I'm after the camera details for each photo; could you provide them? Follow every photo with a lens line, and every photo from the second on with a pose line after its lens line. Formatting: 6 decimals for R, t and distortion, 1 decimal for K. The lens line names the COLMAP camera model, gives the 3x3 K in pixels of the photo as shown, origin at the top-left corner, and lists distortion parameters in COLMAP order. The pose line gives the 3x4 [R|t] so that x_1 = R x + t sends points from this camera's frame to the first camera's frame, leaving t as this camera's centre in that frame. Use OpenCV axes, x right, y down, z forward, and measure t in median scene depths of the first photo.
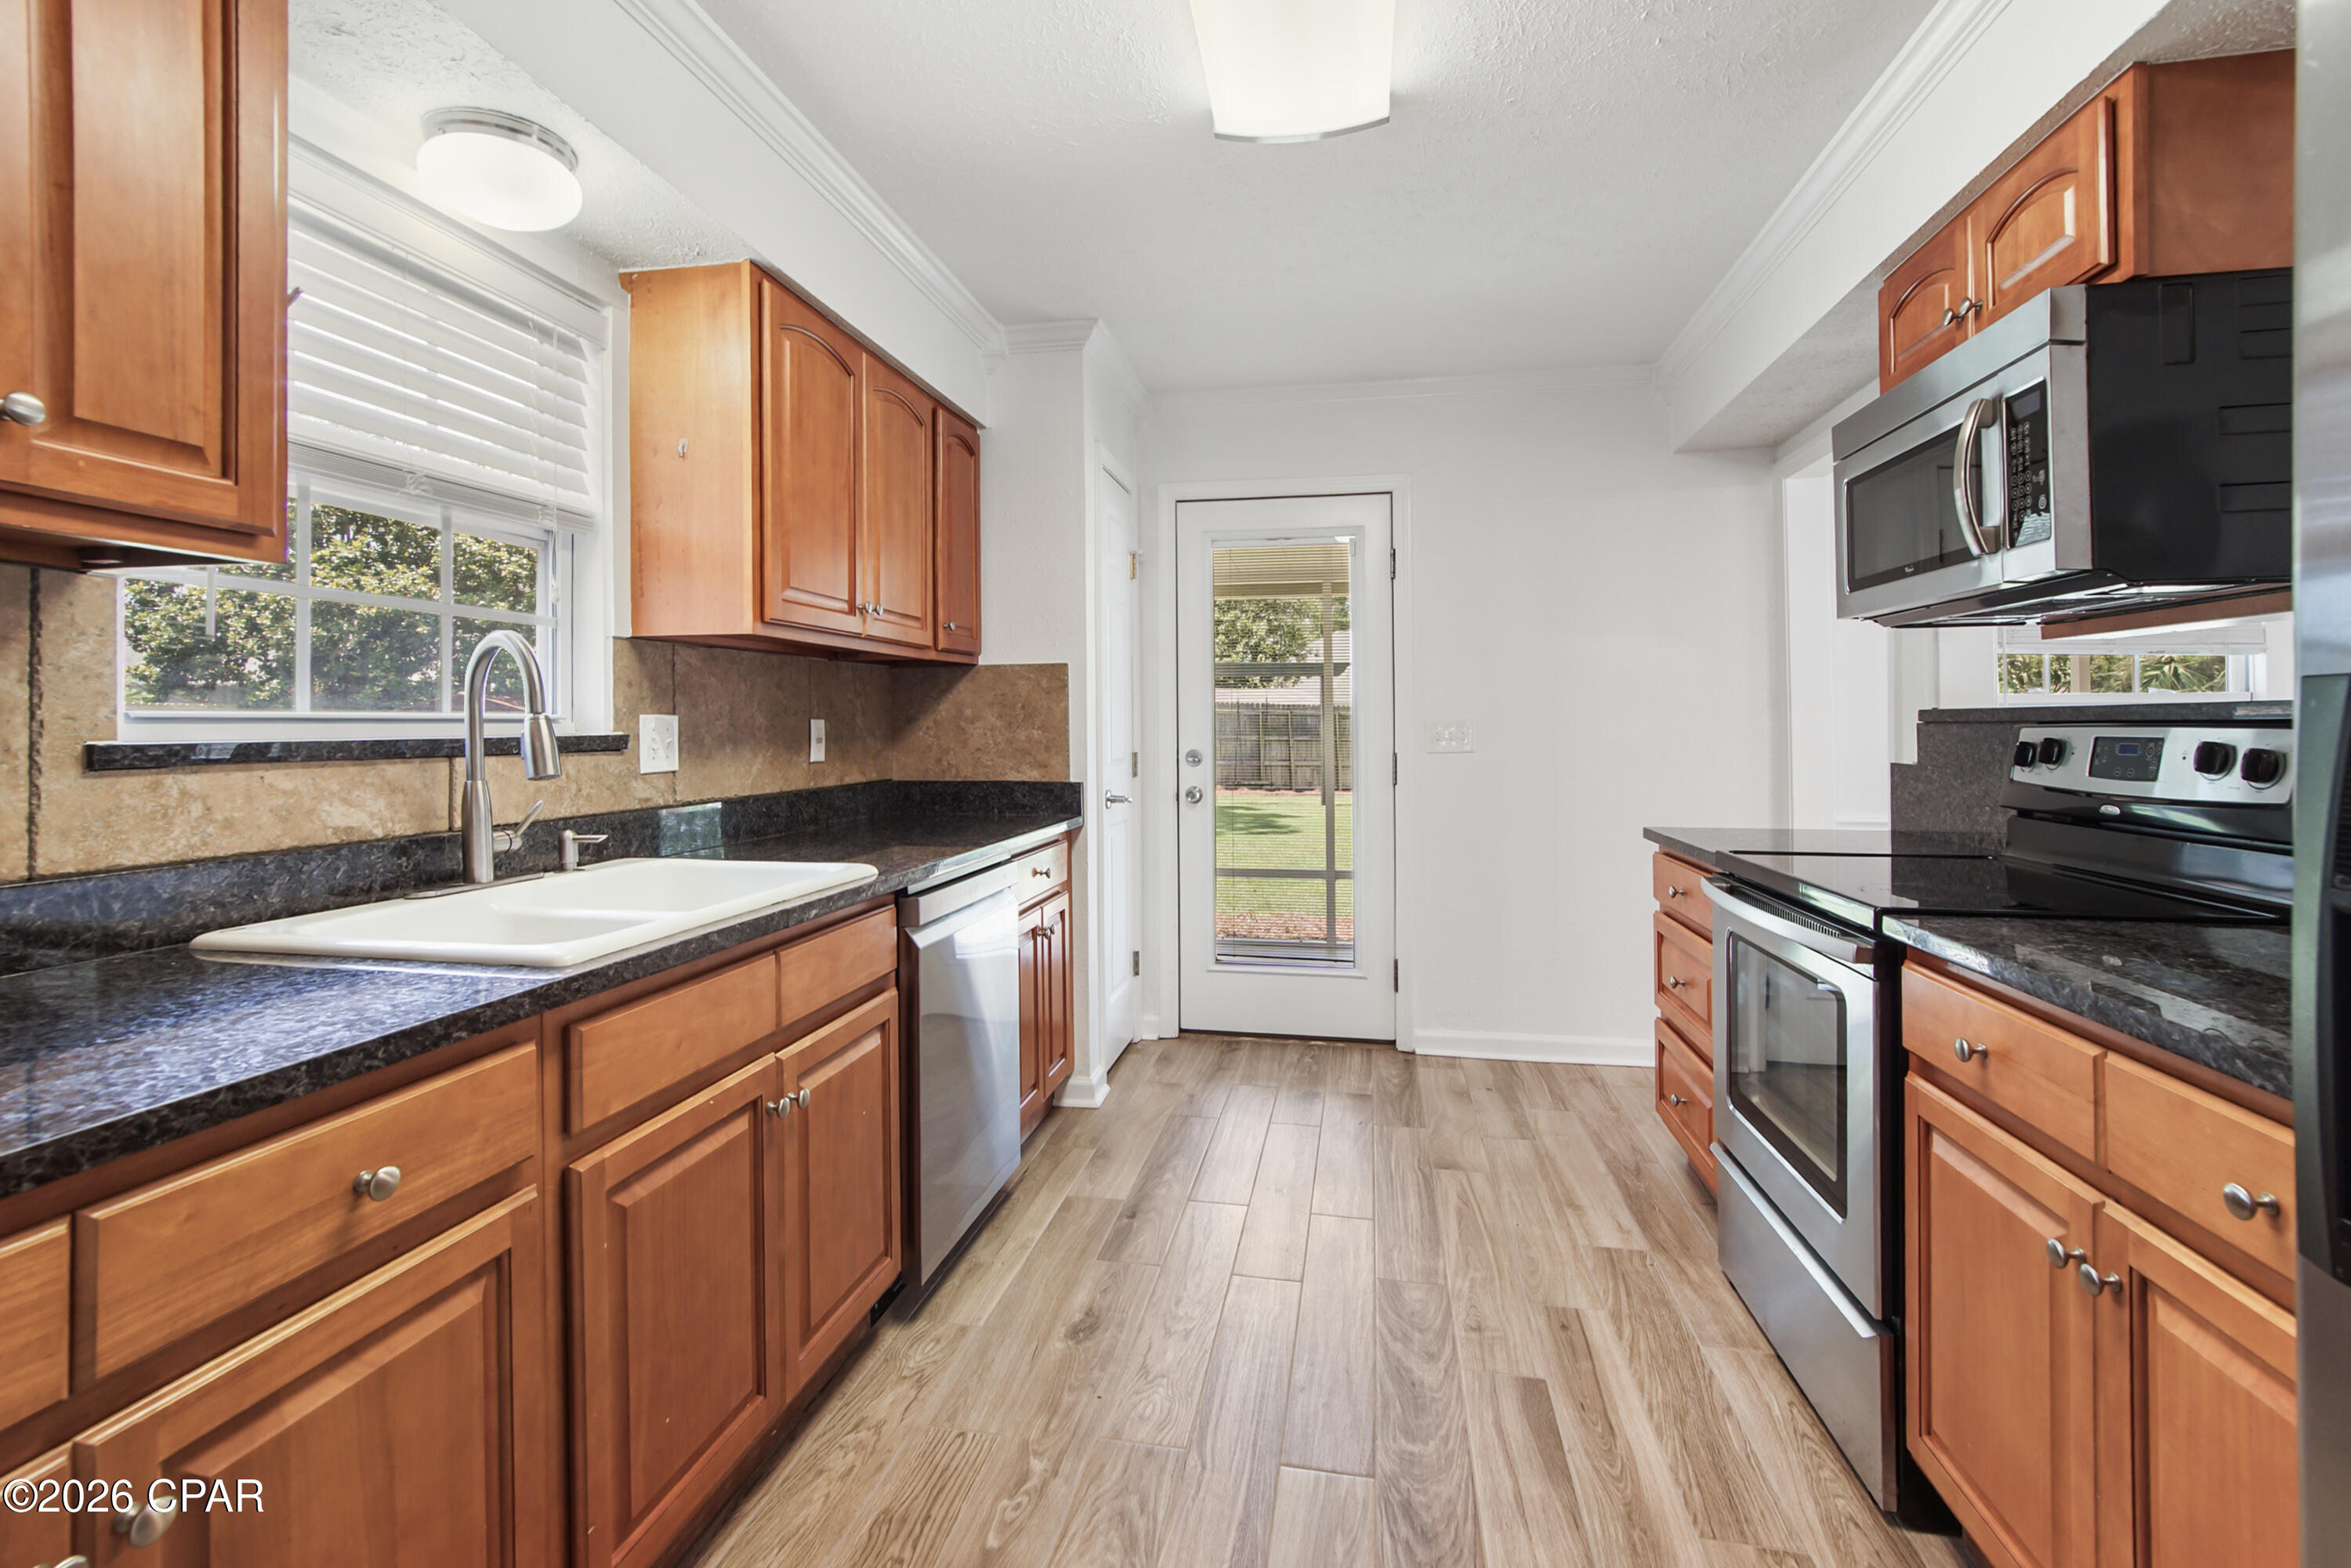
lens RADIAL K [[1036.0, 0, 1162.2], [0, 1036.0, 713.4], [0, 0, 1]] dist [-0.001042, -0.000127]
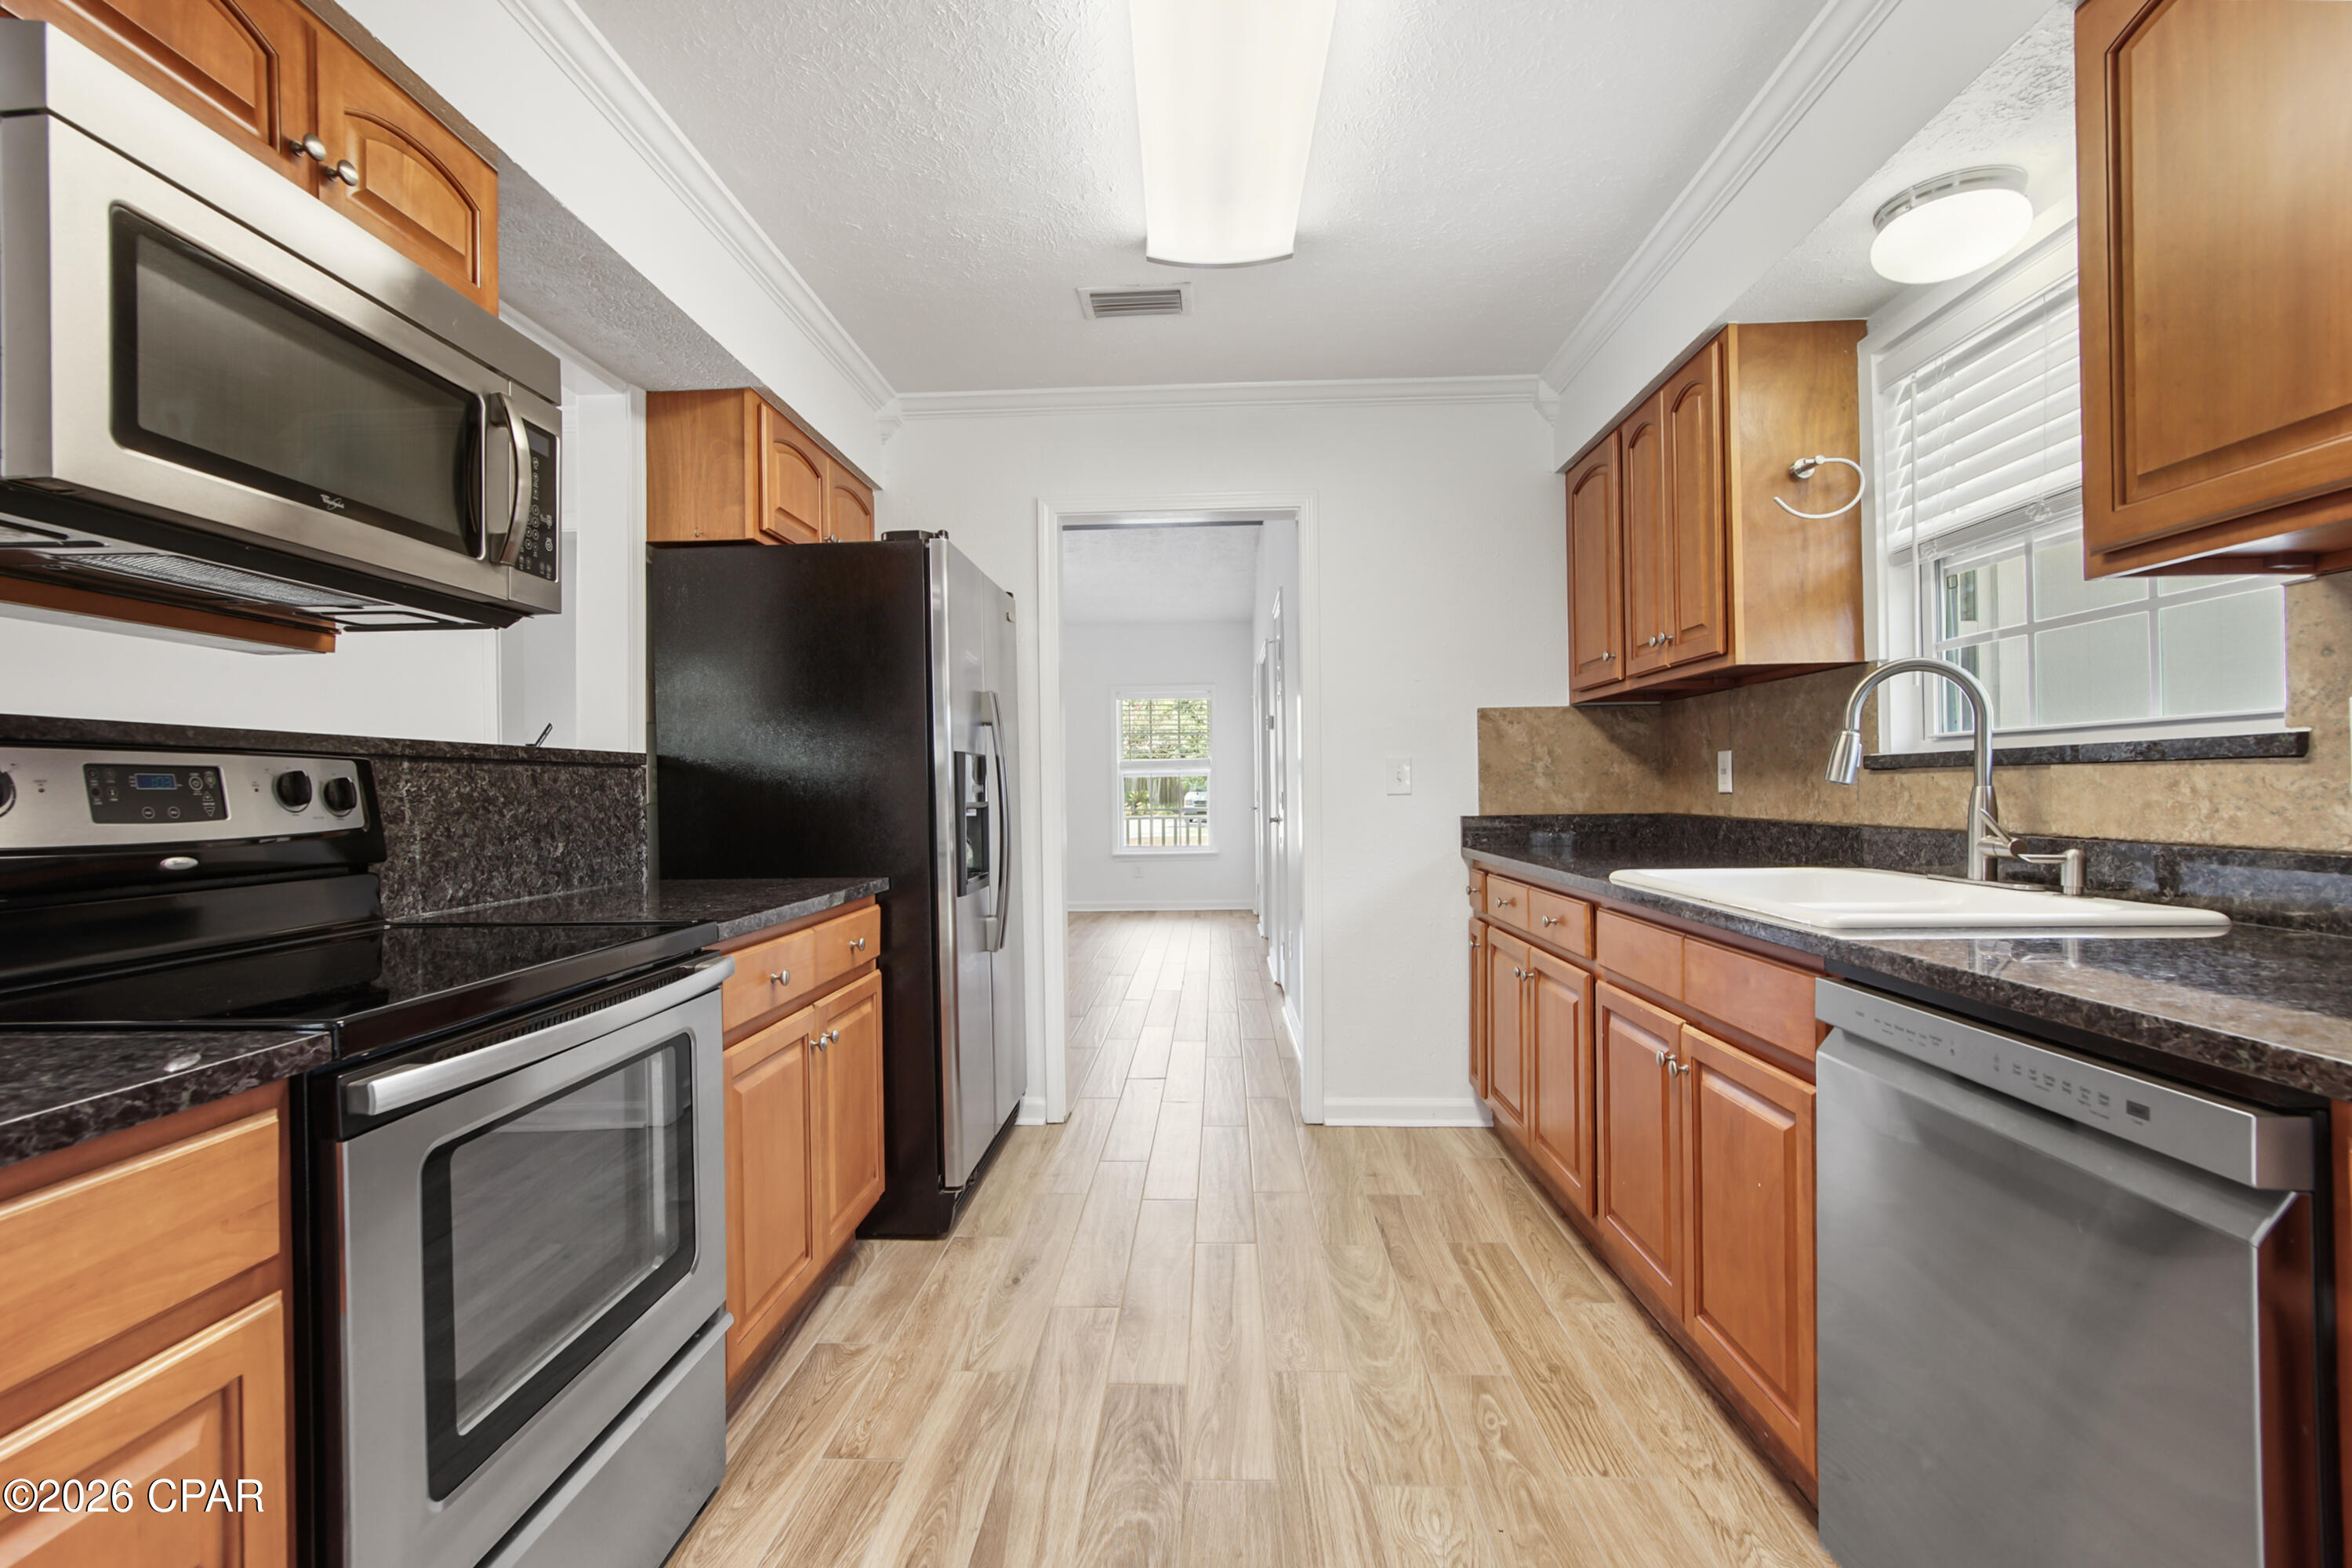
lens RADIAL K [[1036.5, 0, 1176.0], [0, 1036.5, 787.3], [0, 0, 1]] dist [-0.001042, -0.000127]
pose [[-0.987323, 0.016039, -0.157910, 0.355895], [0.018309, 0.999749, -0.012931, 0.065683], [0.157663, -0.015658, -0.987369, 1.978077]]
